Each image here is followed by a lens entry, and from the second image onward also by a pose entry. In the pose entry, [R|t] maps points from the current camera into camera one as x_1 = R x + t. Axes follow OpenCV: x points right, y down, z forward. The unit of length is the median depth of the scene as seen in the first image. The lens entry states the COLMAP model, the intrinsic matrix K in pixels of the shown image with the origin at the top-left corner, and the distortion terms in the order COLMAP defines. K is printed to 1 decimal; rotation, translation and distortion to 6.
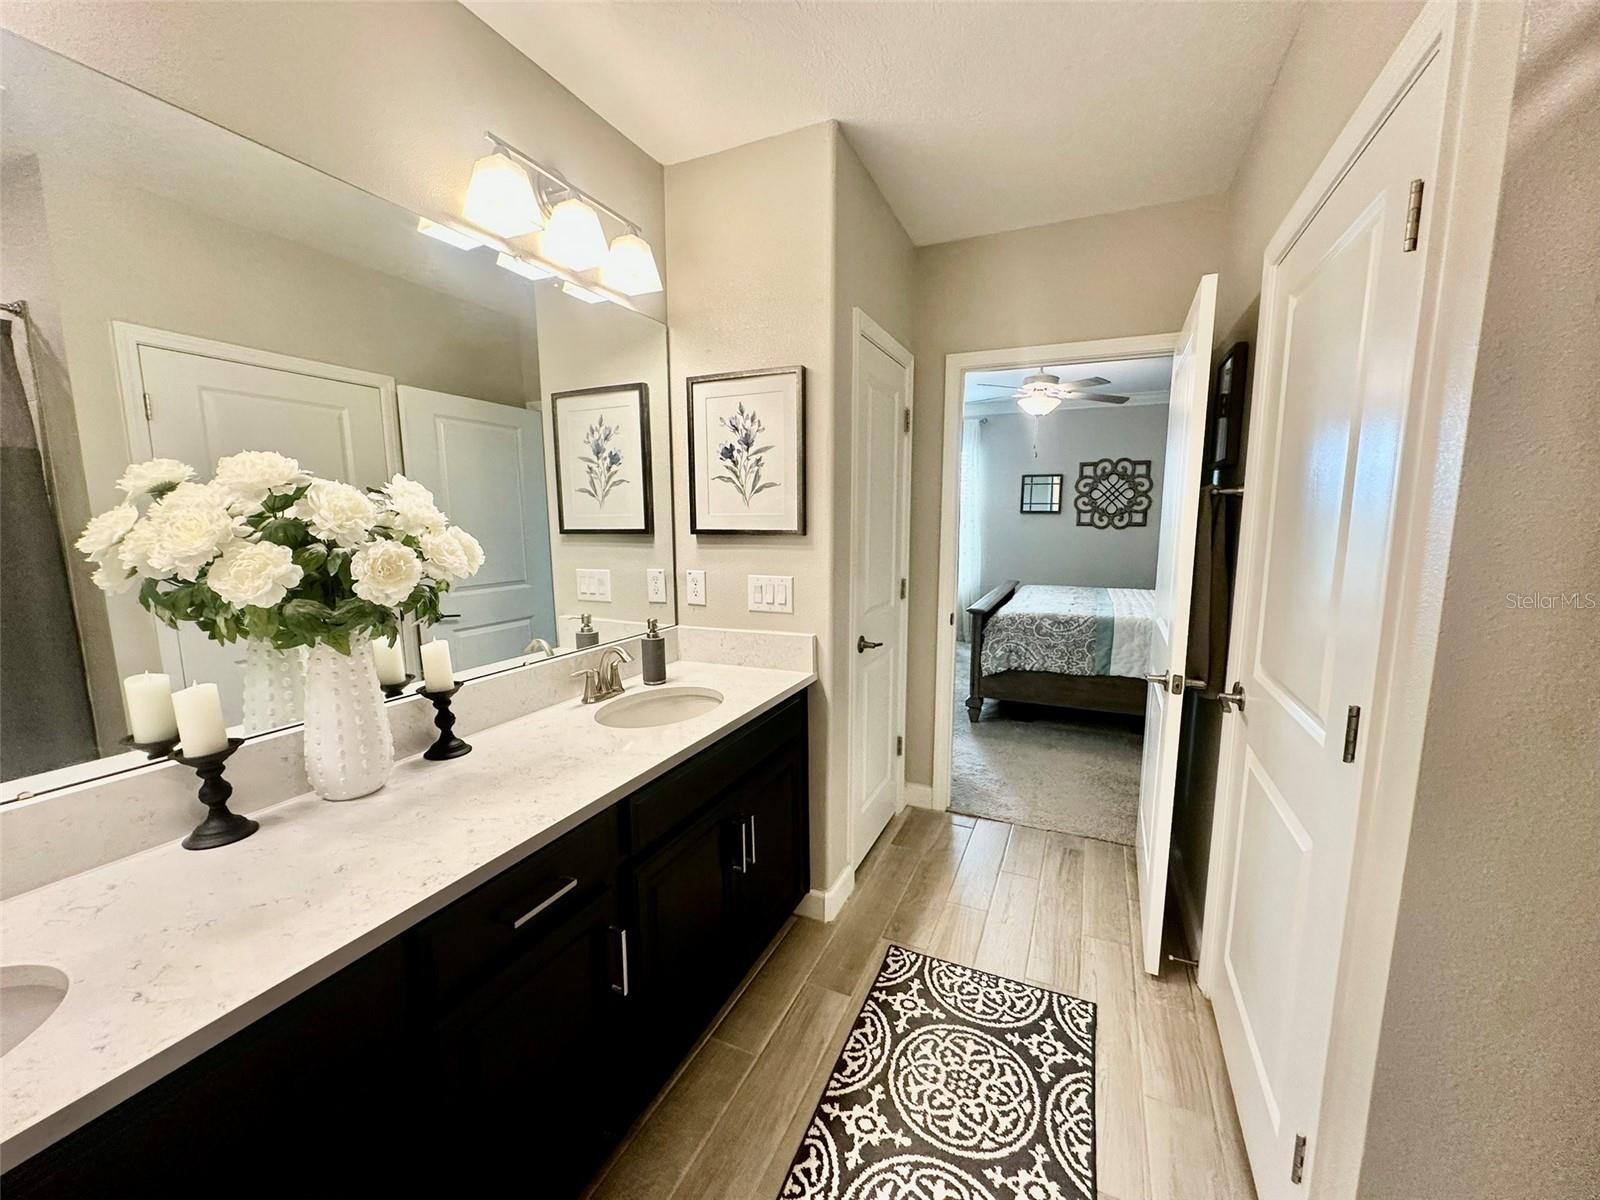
lens RADIAL K [[638.6, 0, 800.0], [0, 638.6, 600.0], [0, 0, 1]] dist [-0.003126, 0.000487]
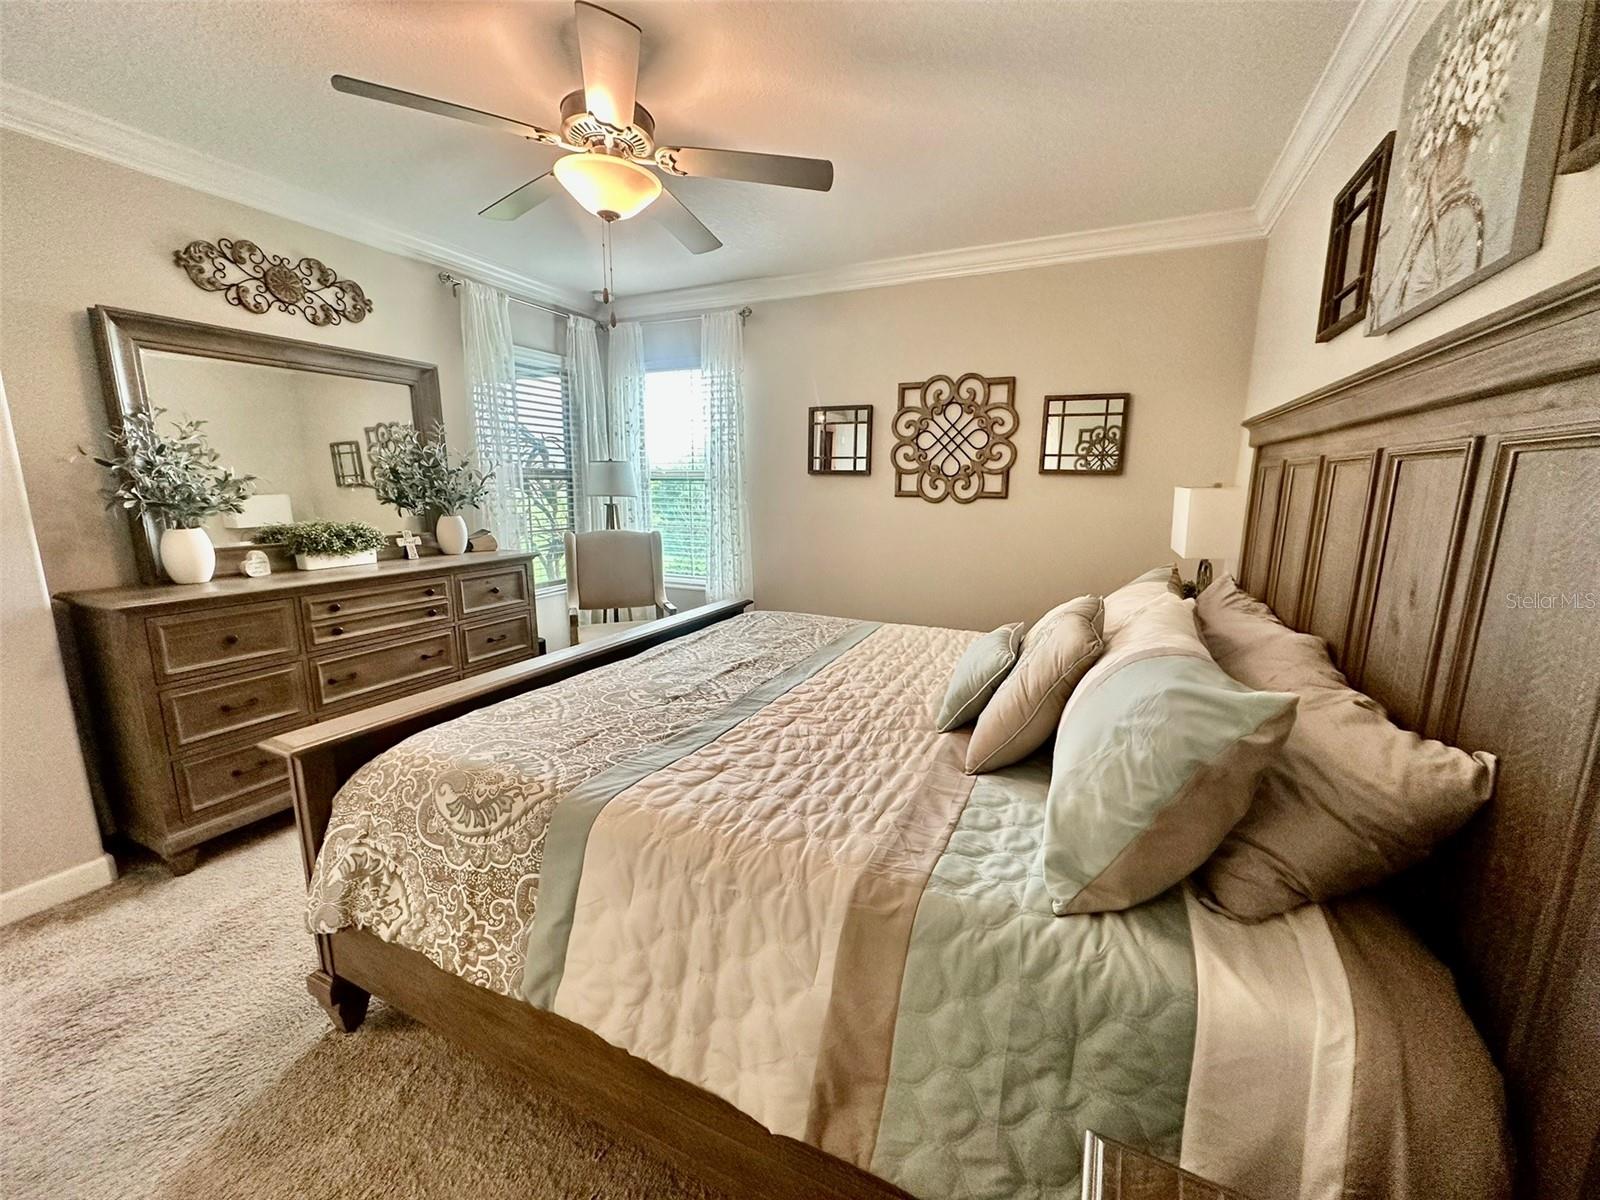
lens RADIAL K [[638.6, 0, 800.0], [0, 638.6, 600.0], [0, 0, 1]] dist [-0.003126, 0.000487]
pose [[0.999898, 0.010033, -0.010147, 0.363847], [-0.009500, 0.998639, 0.051279, -0.054046], [0.010647, -0.051177, 0.998633, 0.435469]]
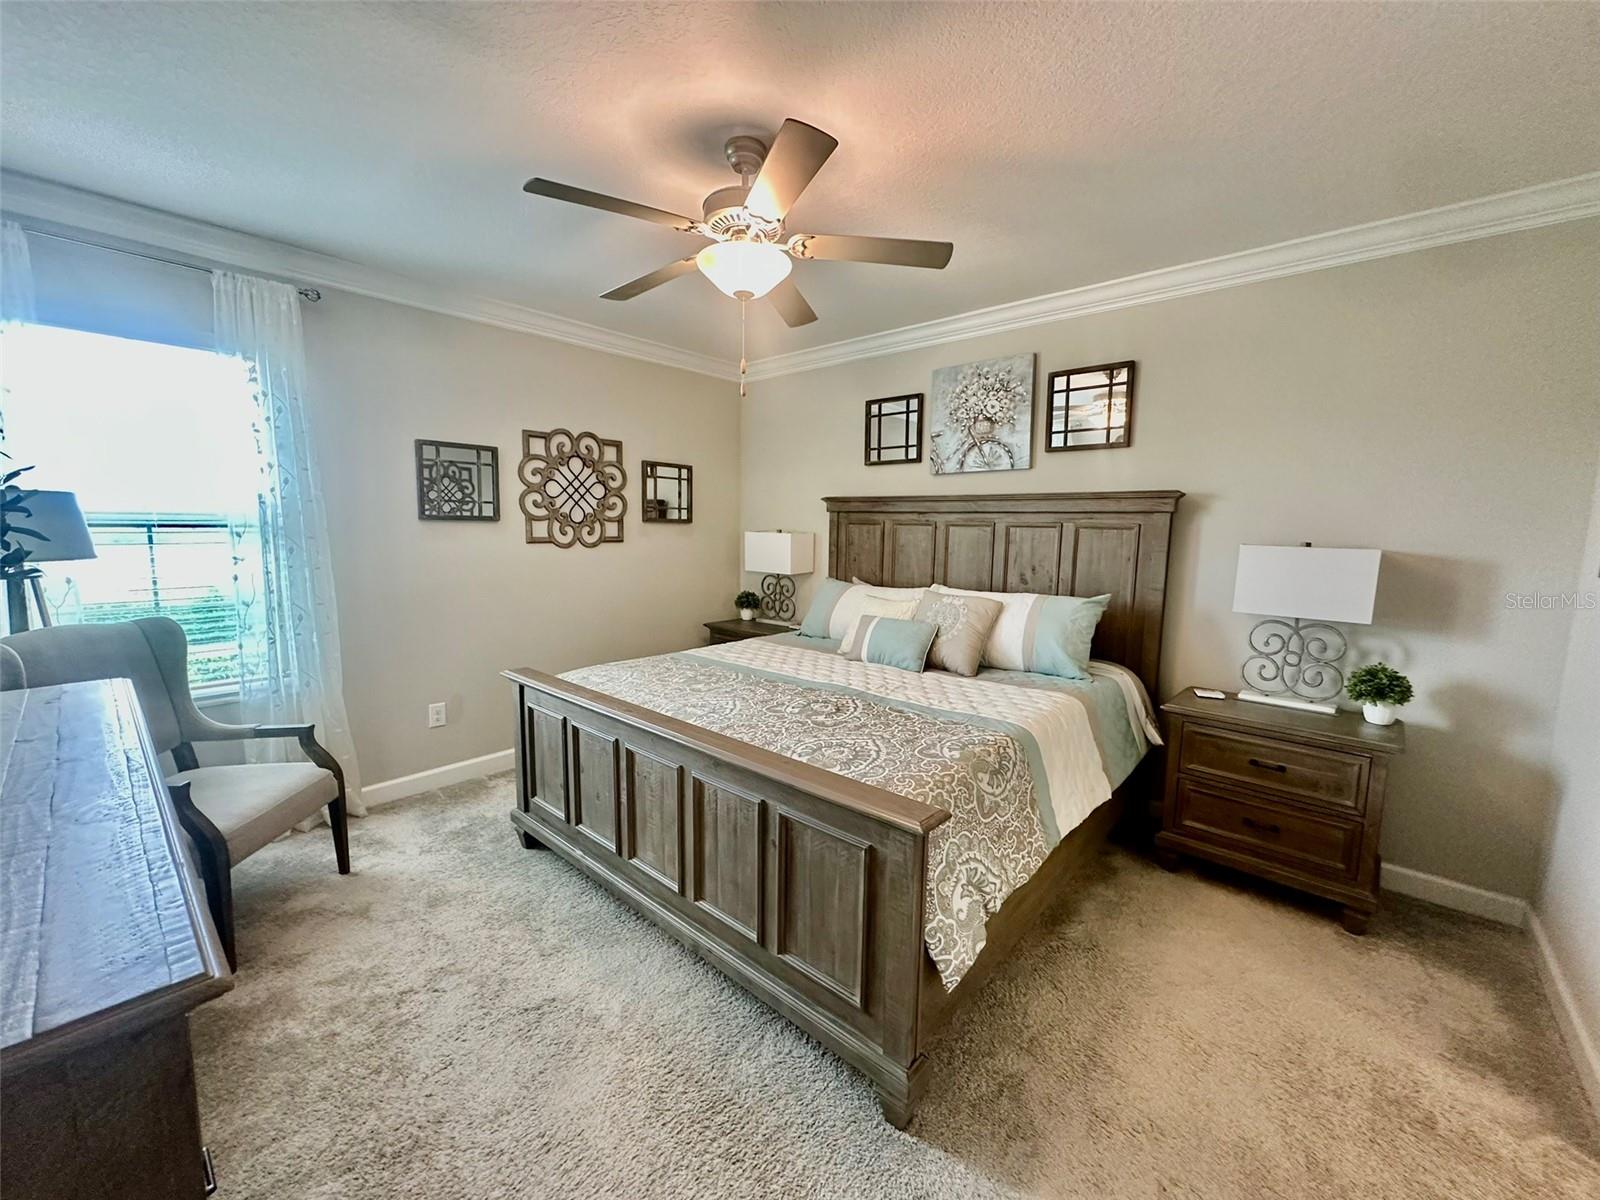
lens RADIAL K [[638.6, 0, 800.0], [0, 638.6, 600.0], [0, 0, 1]] dist [-0.003126, 0.000487]
pose [[0.297827, -0.108279, 0.948459, -0.030712], [0.112738, 0.990583, 0.077687, -0.086059], [-0.947939, 0.083790, 0.307230, 0.622504]]
